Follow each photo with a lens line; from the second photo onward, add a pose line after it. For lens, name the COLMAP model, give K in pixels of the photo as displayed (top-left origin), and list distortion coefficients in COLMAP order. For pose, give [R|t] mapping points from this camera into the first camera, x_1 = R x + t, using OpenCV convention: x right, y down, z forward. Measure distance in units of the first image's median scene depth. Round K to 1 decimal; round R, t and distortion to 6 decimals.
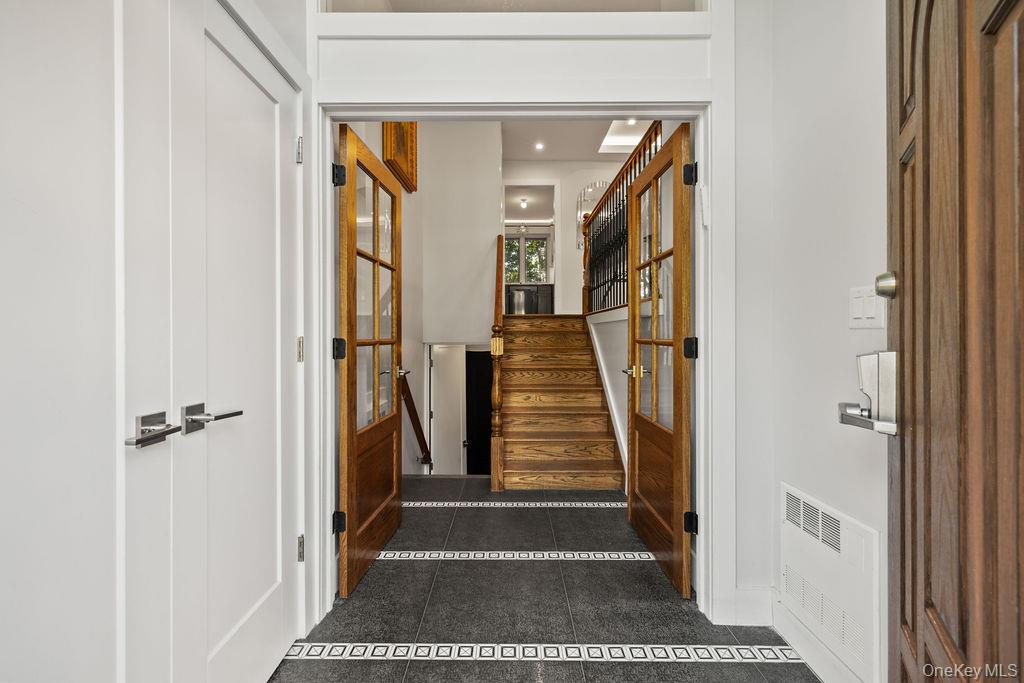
lens RADIAL K [[432.6, 0, 511.0], [0, 432.6, 341.0], [0, 0, 1]] dist [-0.001267, -0.000008]
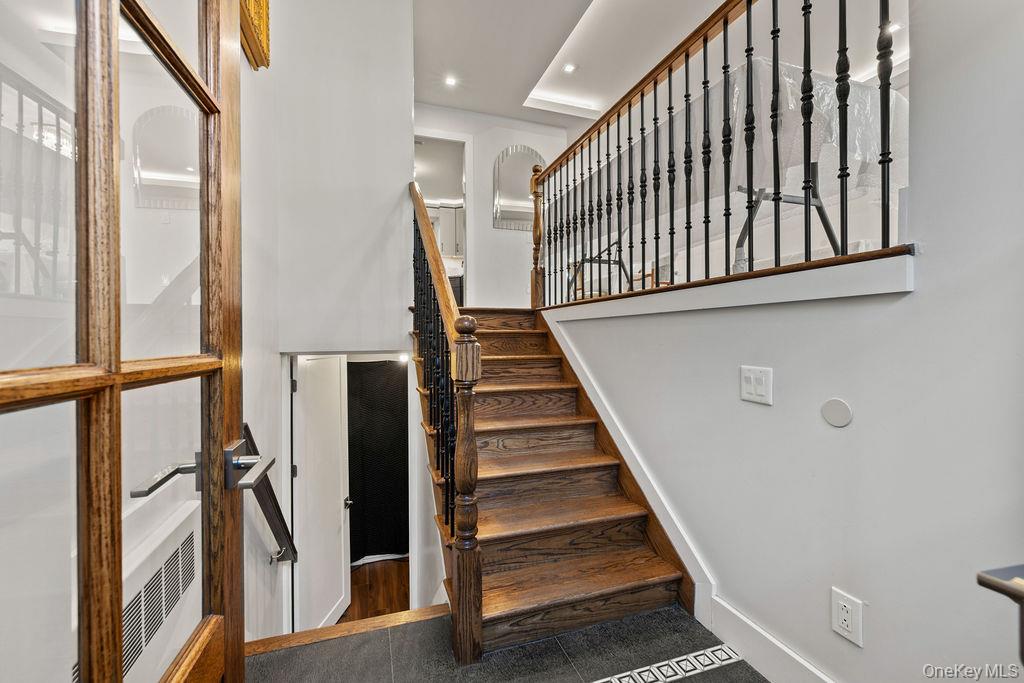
lens RADIAL K [[432.6, 0, 514.2], [0, 432.6, 342.7], [0, 0, 1]] dist [-0.001267, -0.000008]
pose [[0.947268, -0.006148, 0.320383, -0.085653], [0.006964, 0.999975, -0.001401, -0.005447], [-0.320367, 0.003559, 0.947287, 0.330209]]
